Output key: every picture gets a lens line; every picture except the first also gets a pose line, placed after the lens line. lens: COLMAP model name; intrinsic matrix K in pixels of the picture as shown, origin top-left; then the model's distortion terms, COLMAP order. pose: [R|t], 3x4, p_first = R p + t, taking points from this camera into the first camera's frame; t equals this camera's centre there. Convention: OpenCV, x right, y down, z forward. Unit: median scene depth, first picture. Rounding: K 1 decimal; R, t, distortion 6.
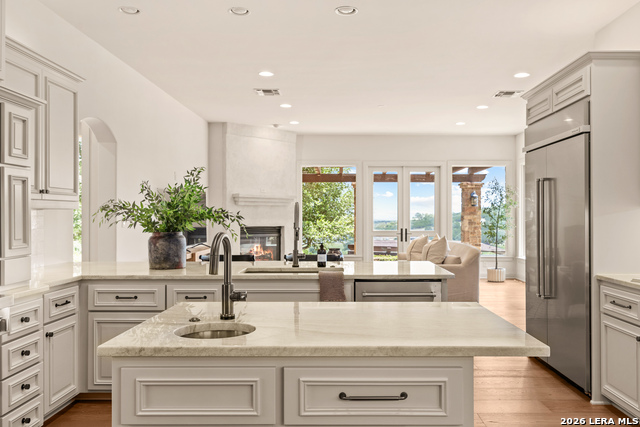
lens RADIAL K [[536.4, 0, 341.3], [0, 536.4, 217.8], [0, 0, 1]] dist [-0.006188, 0.014415]
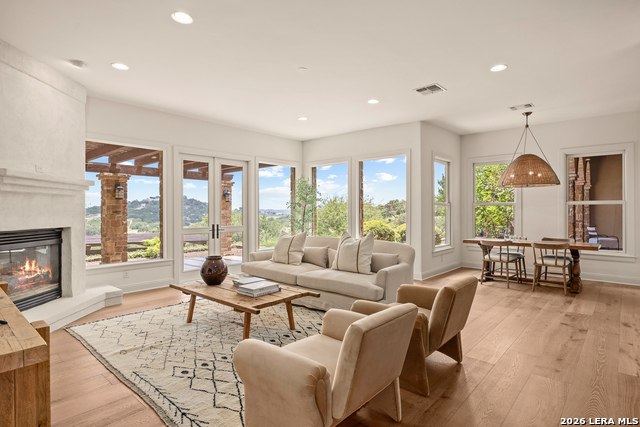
lens RADIAL K [[340.8, 0, 324.1], [0, 340.8, 210.2], [0, 0, 1]] dist [-0.001191, -0.003025]
pose [[0.663031, -0.002067, 0.748589, -0.230952], [0.006334, 0.999976, -0.002849, -0.001974], [-0.748566, 0.006630, 0.663028, 0.544807]]
